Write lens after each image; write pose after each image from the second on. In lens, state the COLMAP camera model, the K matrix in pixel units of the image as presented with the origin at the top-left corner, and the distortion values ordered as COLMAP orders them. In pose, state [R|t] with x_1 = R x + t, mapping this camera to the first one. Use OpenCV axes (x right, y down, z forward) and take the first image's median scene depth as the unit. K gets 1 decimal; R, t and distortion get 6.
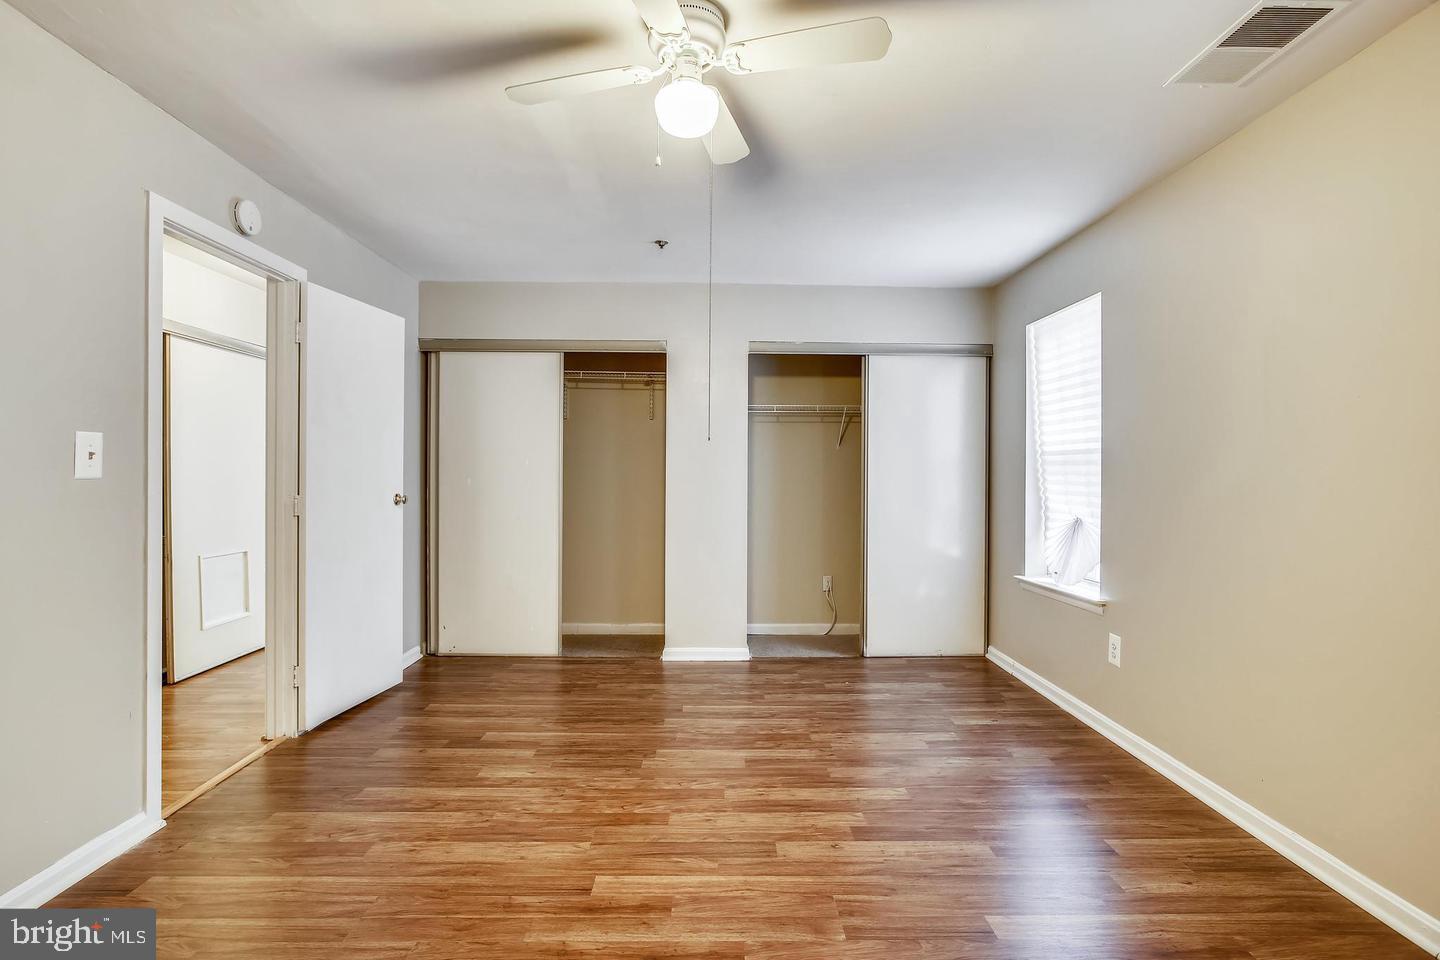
lens RADIAL K [[700.7, 0, 725.7], [0, 700.7, 472.4], [0, 0, 1]] dist [-0.026351, 0.015608]
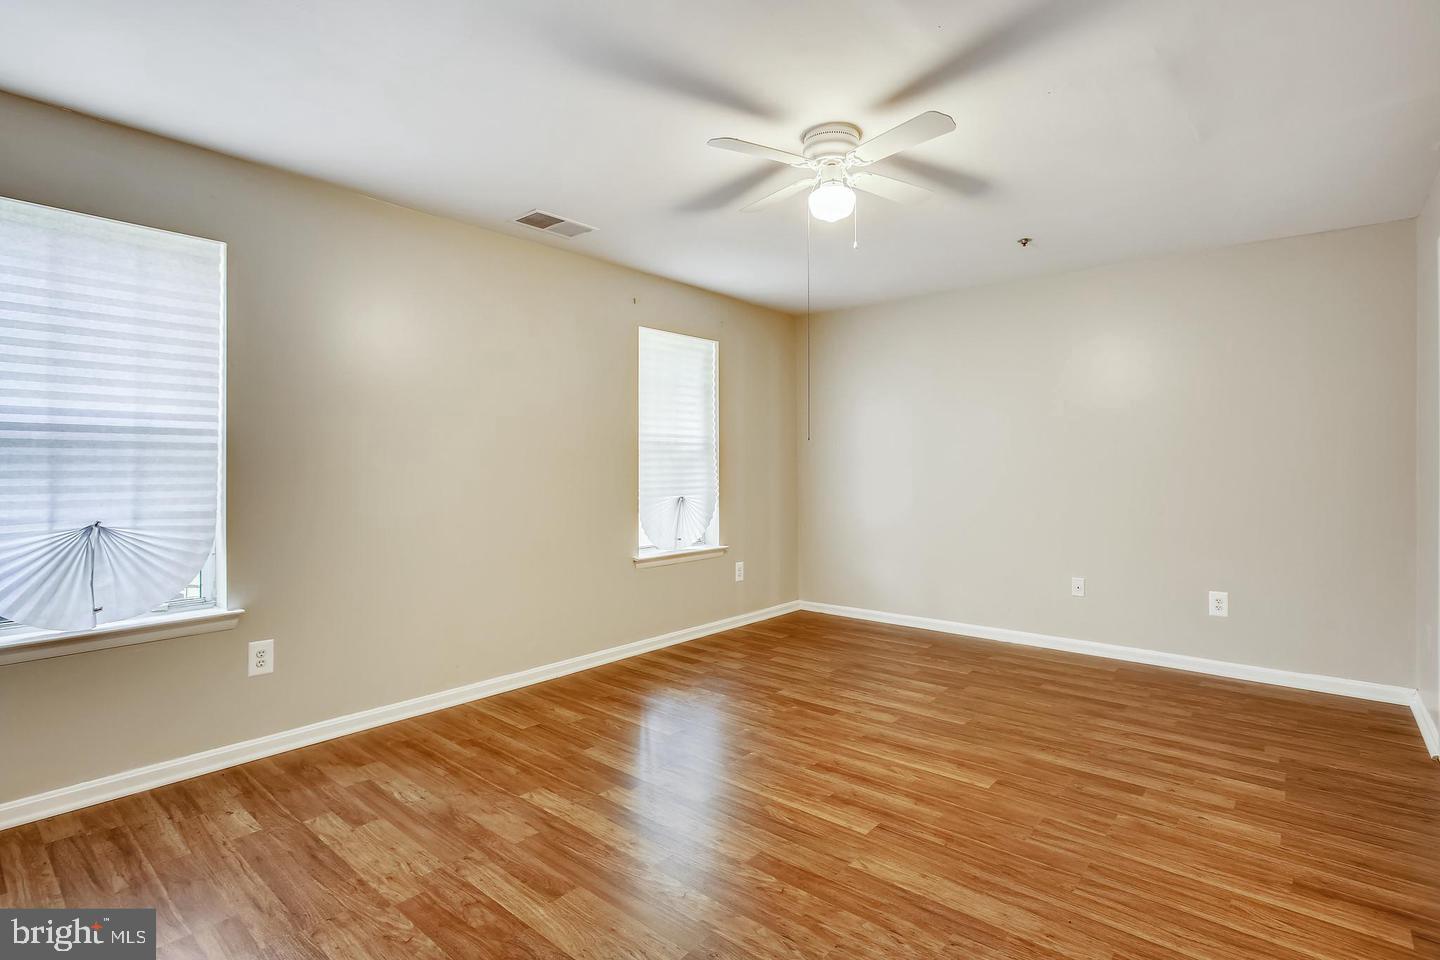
lens RADIAL K [[700.7, 0, 725.7], [0, 700.7, 472.4], [0, 0, 1]] dist [-0.026351, 0.015608]
pose [[-0.748686, -0.013917, 0.662779, -0.667018], [-0.007879, 0.999896, 0.012096, 0.001484], [-0.662878, 0.003834, -0.748717, 1.773953]]
